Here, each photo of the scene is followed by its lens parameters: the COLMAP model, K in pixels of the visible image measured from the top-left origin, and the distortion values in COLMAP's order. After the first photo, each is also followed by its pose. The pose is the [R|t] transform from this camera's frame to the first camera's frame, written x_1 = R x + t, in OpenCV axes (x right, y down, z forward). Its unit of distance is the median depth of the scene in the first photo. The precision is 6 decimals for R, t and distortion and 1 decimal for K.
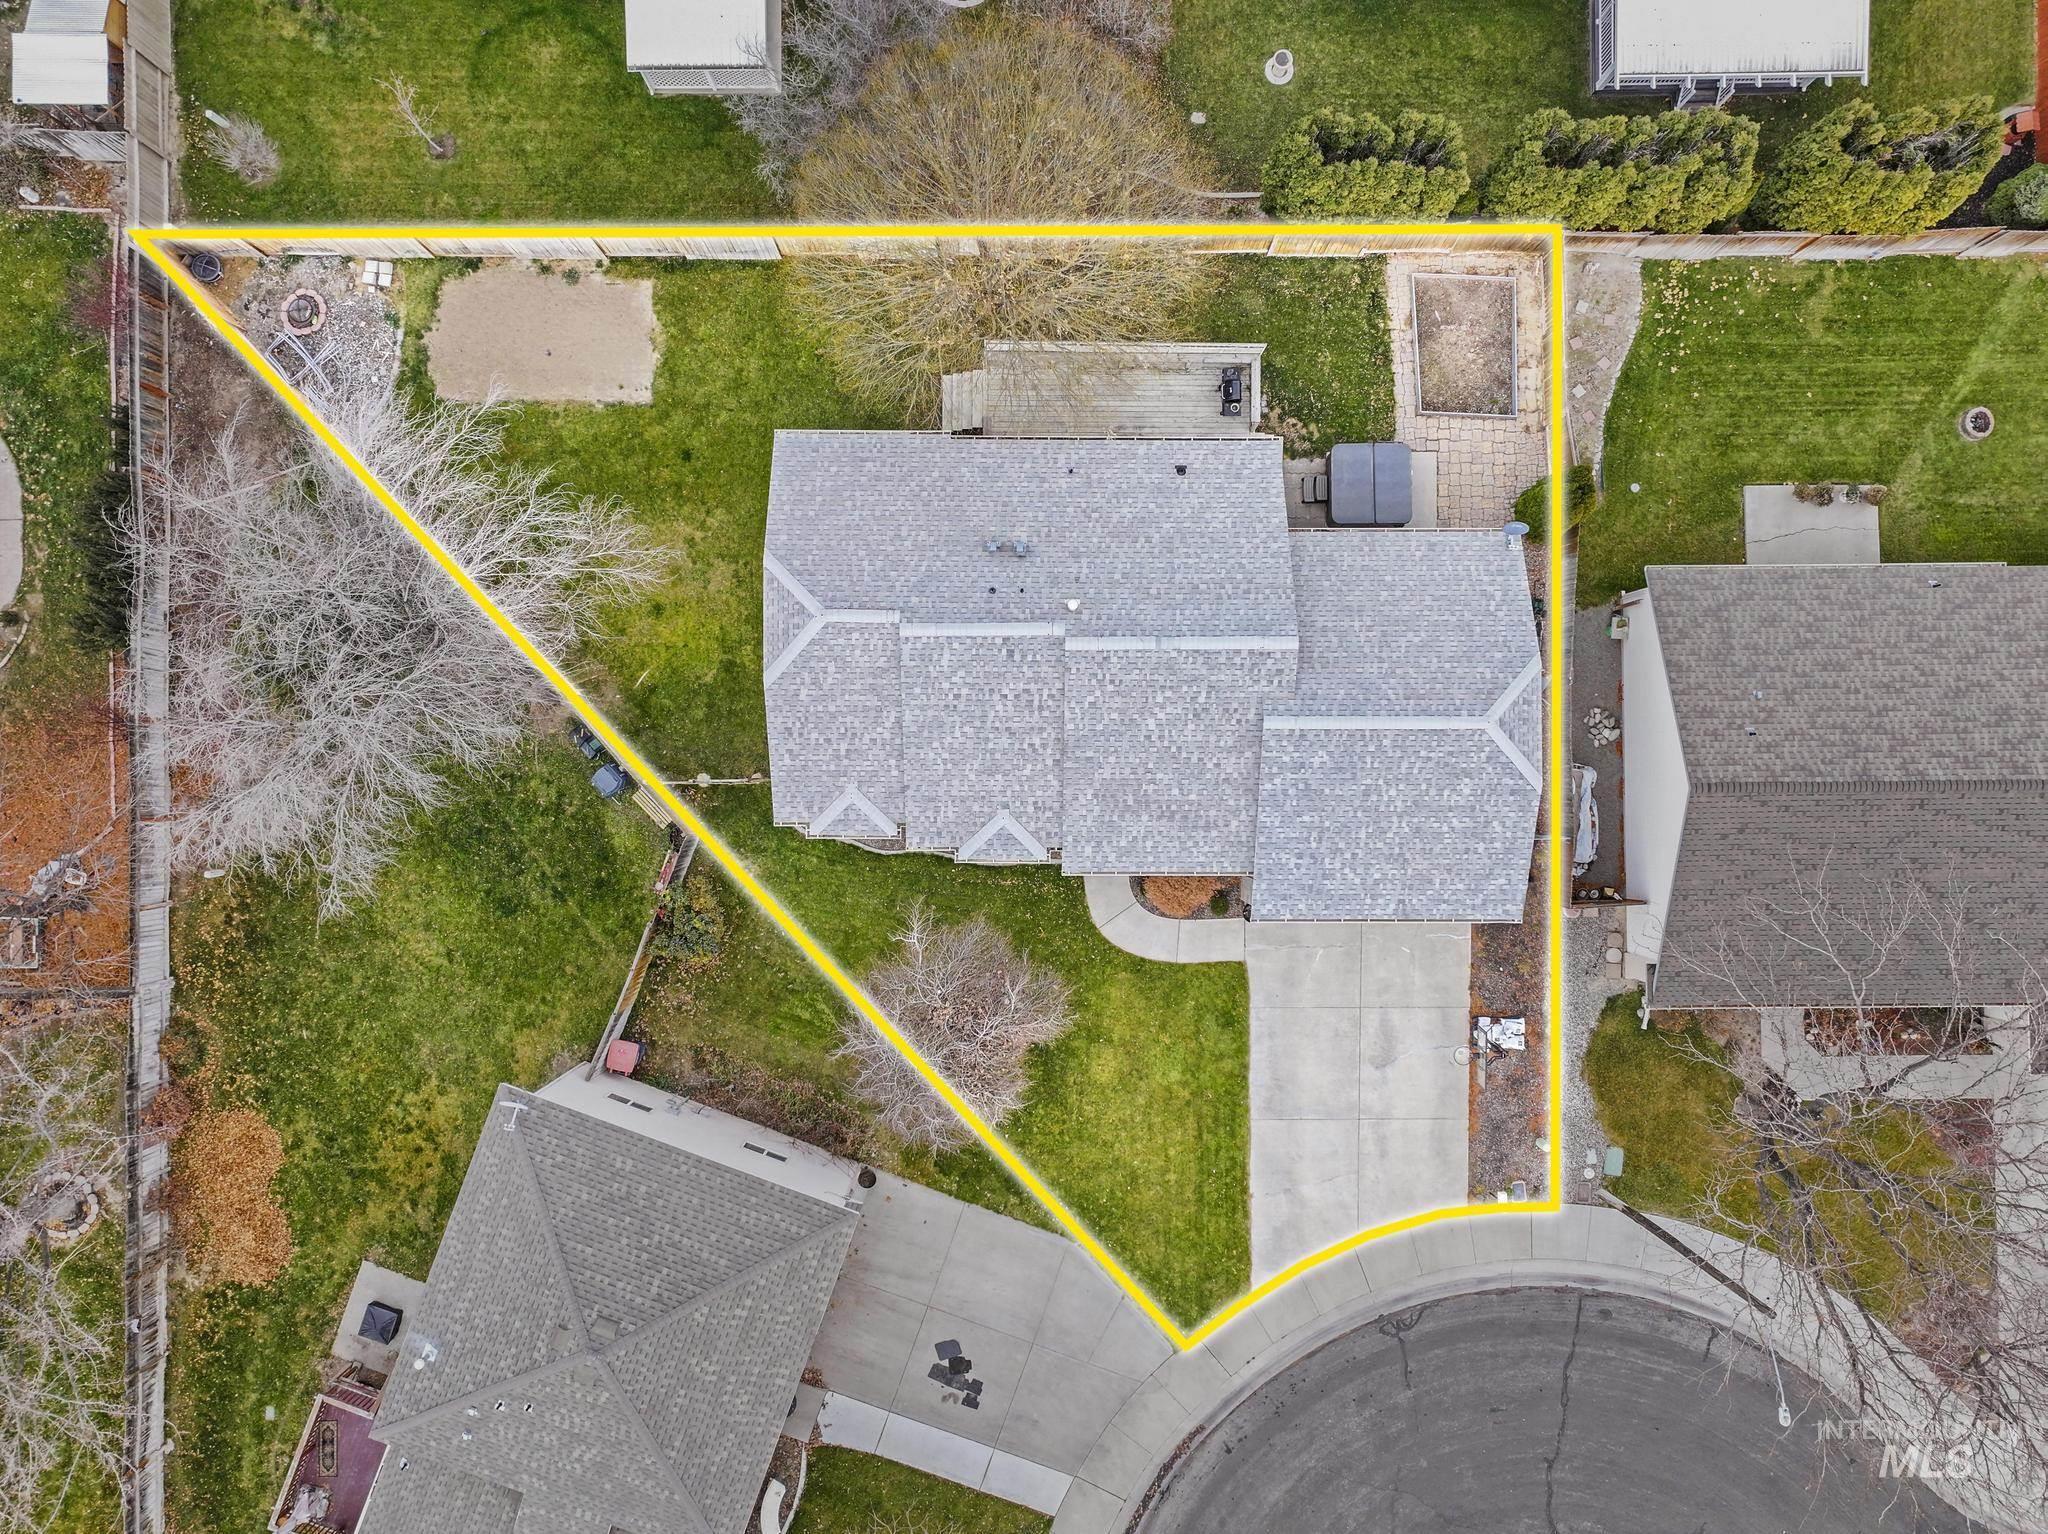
lens RADIAL K [[1440.0, 0, 1024.0], [0, 1440.0, 767.0], [0, 0, 1]] dist [0.005616, 0.011066]
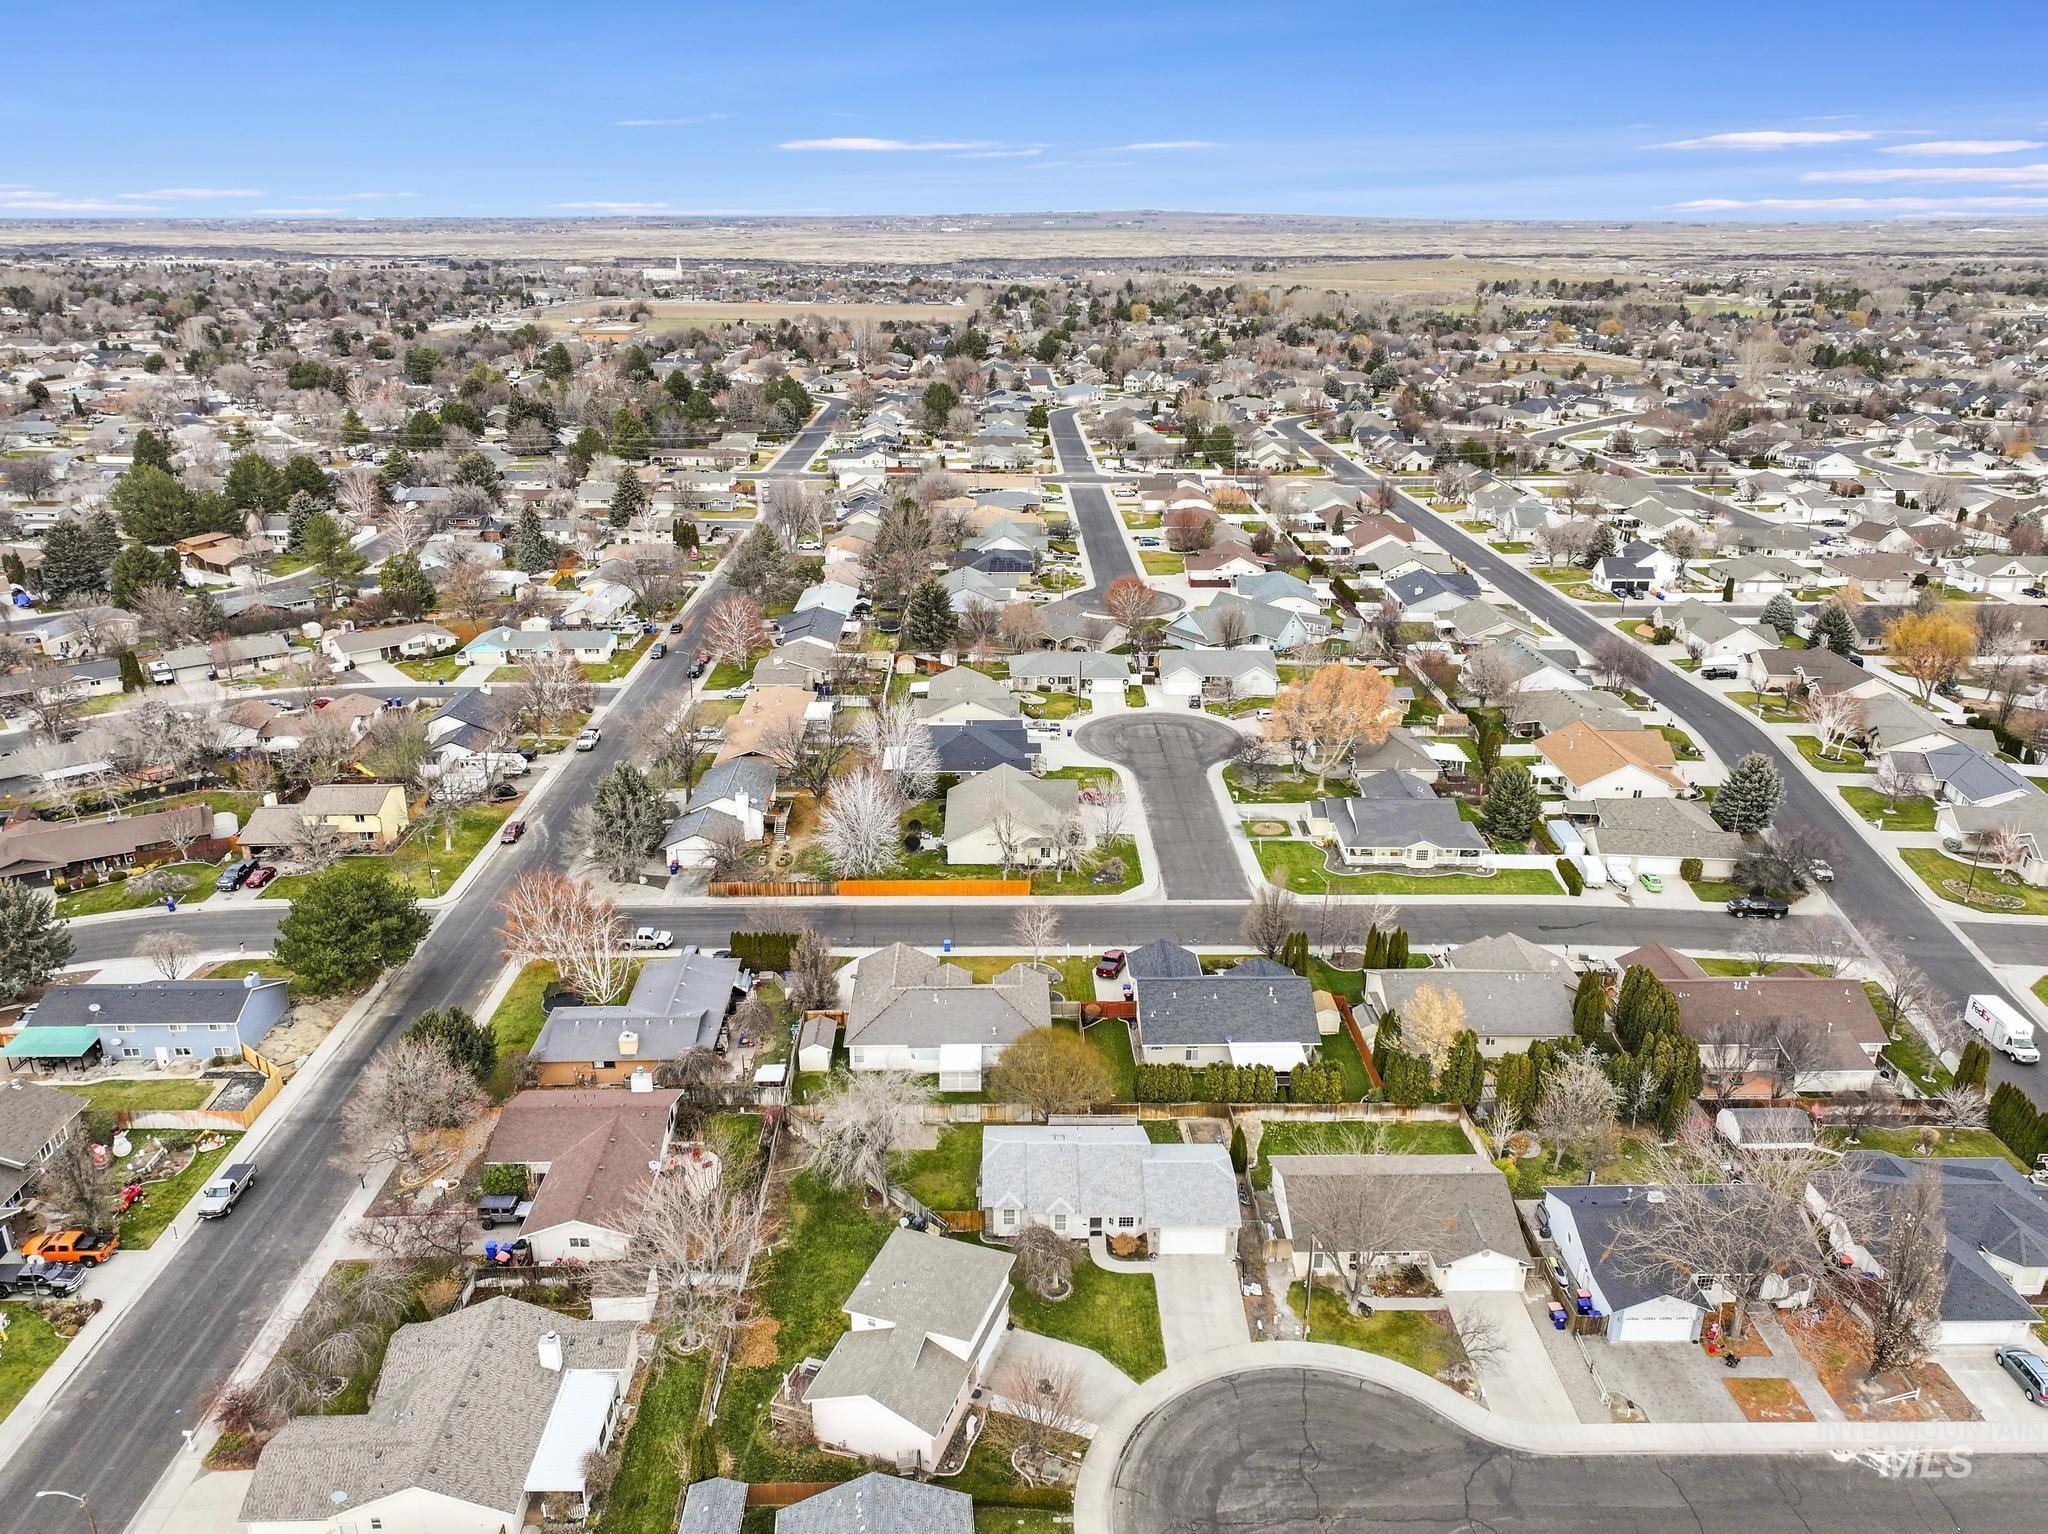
lens RADIAL K [[1453.4, 0, 1024.0], [0, 1453.4, 767.0], [0, 0, 1]] dist [0.011099, 0.000960]
pose [[0.999915, -0.006521, 0.011247, -0.105983], [0.012857, 0.367698, -0.929857, 2.274630], [0.001928, 0.929923, 0.367750, -0.848555]]
